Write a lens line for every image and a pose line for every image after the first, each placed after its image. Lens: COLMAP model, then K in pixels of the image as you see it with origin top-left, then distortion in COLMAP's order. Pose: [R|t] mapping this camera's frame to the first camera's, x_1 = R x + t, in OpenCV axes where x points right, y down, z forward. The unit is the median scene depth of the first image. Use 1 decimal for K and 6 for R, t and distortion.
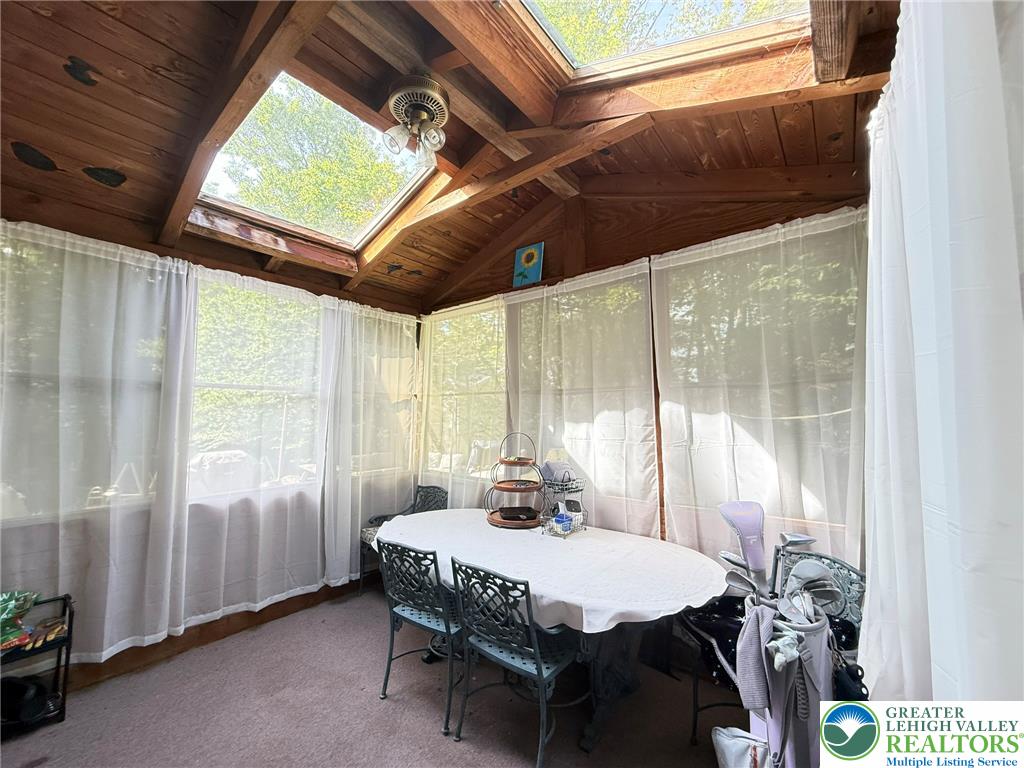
lens RADIAL K [[410.1, 0, 513.1], [0, 410.1, 382.7], [0, 0, 1]] dist [0.000499, -0.000124]
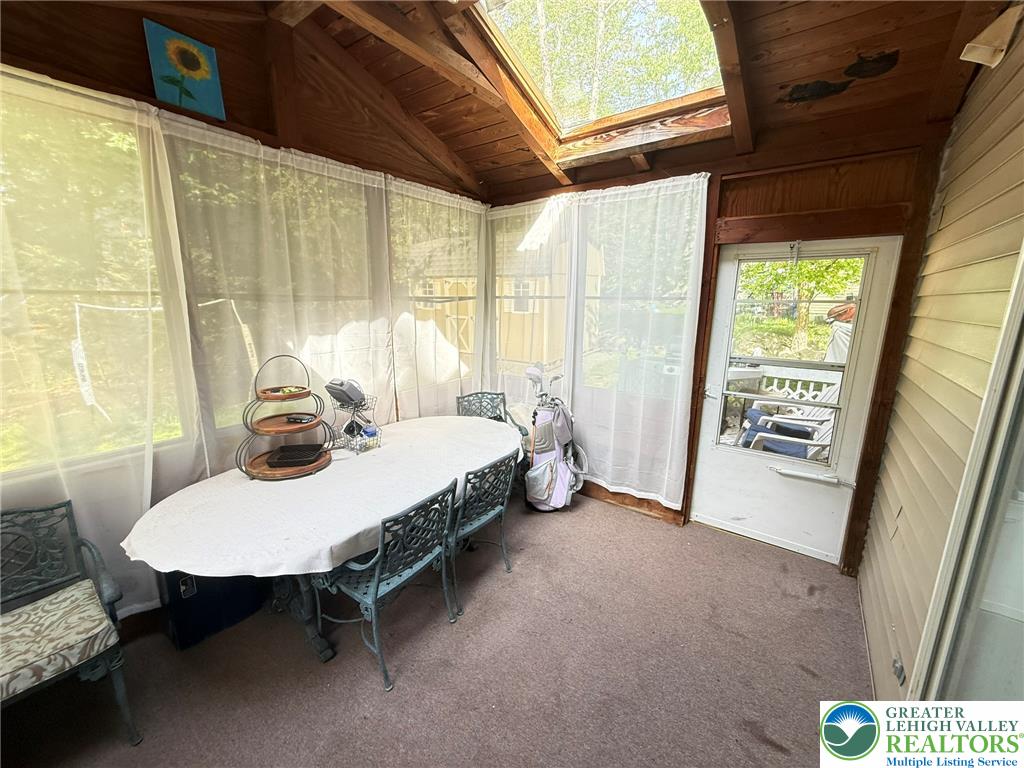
lens RADIAL K [[410.1, 0, 510.9], [0, 410.1, 388.0], [0, 0, 1]] dist [0.000499, -0.000124]
pose [[-0.046079, -0.202142, 0.978272, -0.769410], [-0.082869, 0.976710, 0.197915, -0.001106], [-0.995495, -0.071949, -0.061757, 0.641580]]
